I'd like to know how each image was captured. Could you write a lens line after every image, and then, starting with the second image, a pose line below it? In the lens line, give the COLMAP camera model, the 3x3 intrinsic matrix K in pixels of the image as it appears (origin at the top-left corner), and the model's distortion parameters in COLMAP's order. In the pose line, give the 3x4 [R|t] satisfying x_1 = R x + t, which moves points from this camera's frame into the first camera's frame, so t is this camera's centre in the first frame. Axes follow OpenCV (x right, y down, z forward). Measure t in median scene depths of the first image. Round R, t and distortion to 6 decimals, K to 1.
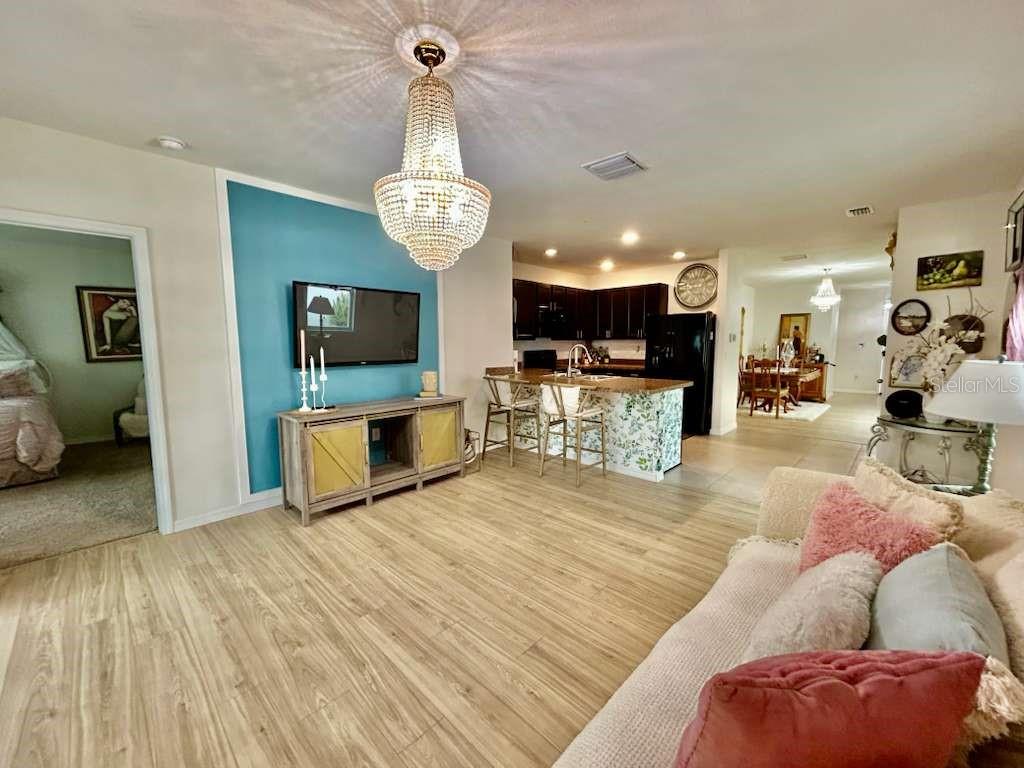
lens RADIAL K [[413.8, 0, 514.8], [0, 413.8, 383.6], [0, 0, 1]] dist [0.008705, -0.000061]
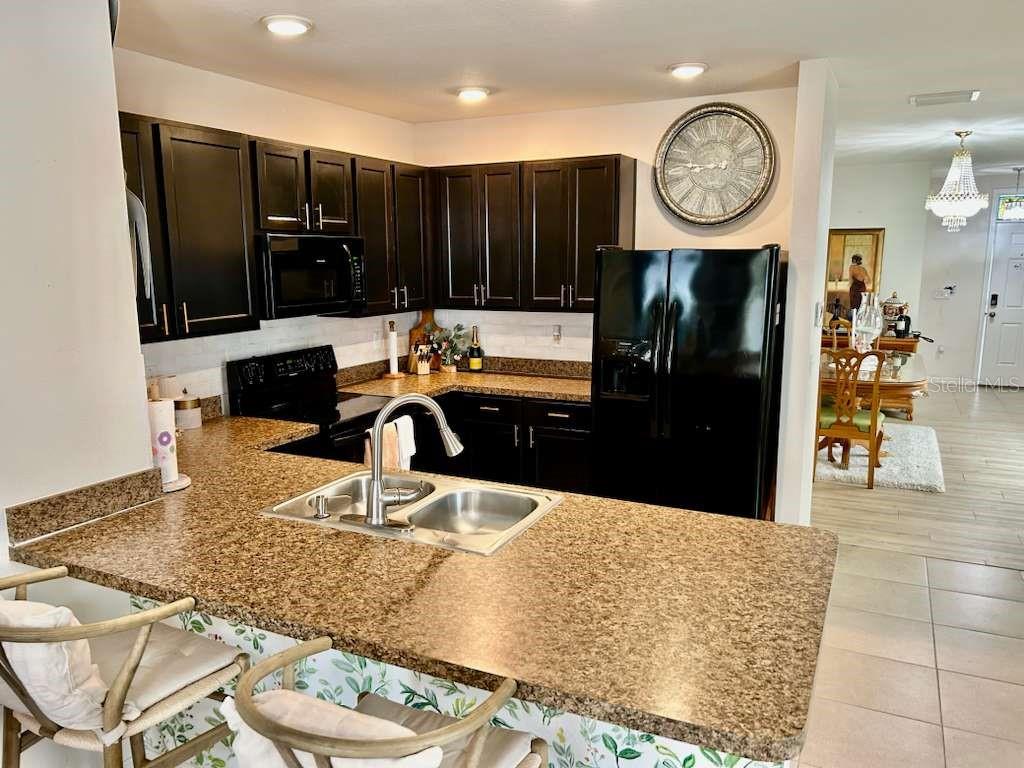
lens RADIAL K [[774.7, 0, 511.3], [0, 774.7, 393.2], [0, 0, 1]] dist [0.031078, -0.003517]
pose [[0.953847, -0.056088, 0.295007, 0.066668], [0.034090, 0.996276, 0.079194, -0.116671], [-0.298351, -0.065482, 0.952207, 0.470219]]
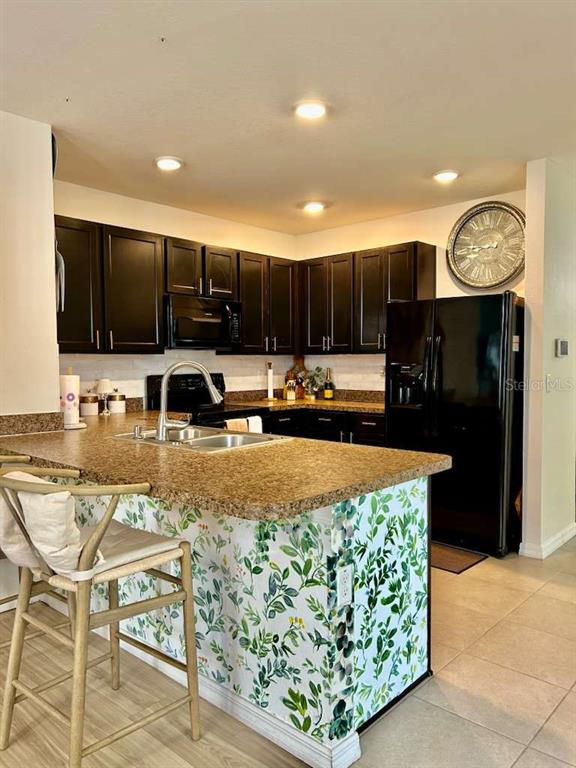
lens RADIAL K [[581.0, 0, 288.0], [0, 581.0, 384.0], [0, 0, 1]] dist [0.031078, -0.003517]
pose [[0.999664, -0.003254, 0.025716, 0.215650], [0.004830, 0.998099, -0.061438, -0.031841], [-0.025467, 0.061541, 0.997780, 0.377240]]
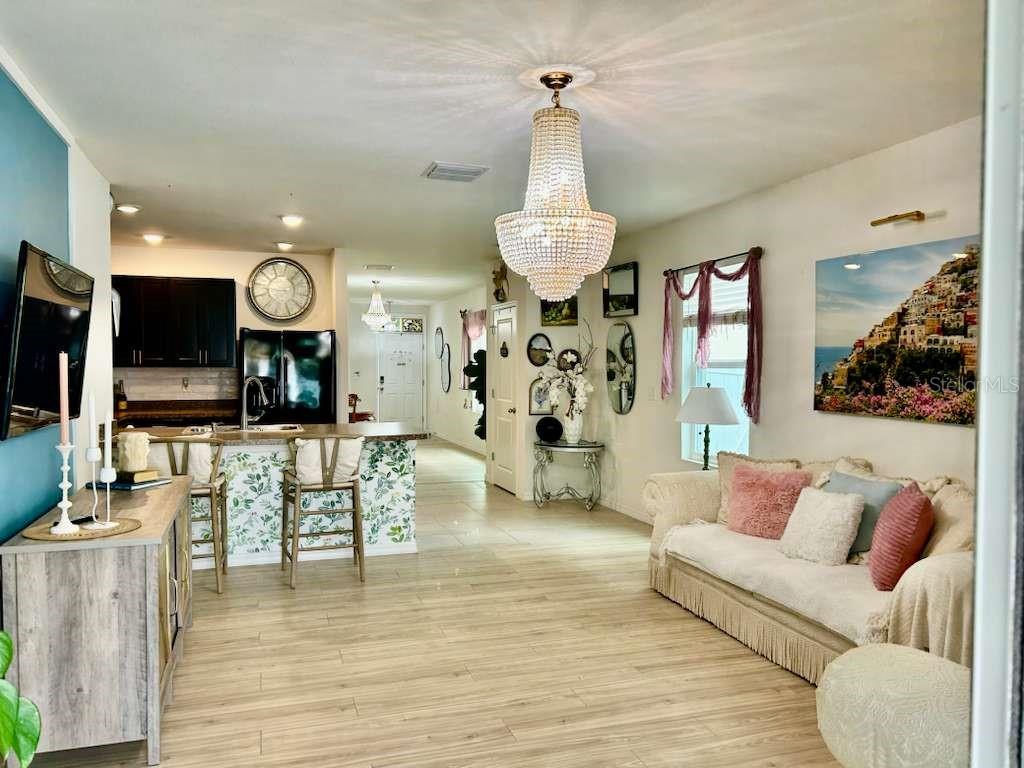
lens RADIAL K [[757.7, 0, 509.4], [0, 757.7, 390.4], [0, 0, 1]] dist [0.047920, -0.000775]
pose [[0.475498, -0.024610, 0.879373, -0.599760], [0.085191, 0.996199, -0.018185, -0.017957], [-0.875582, 0.083562, 0.475787, 0.104243]]
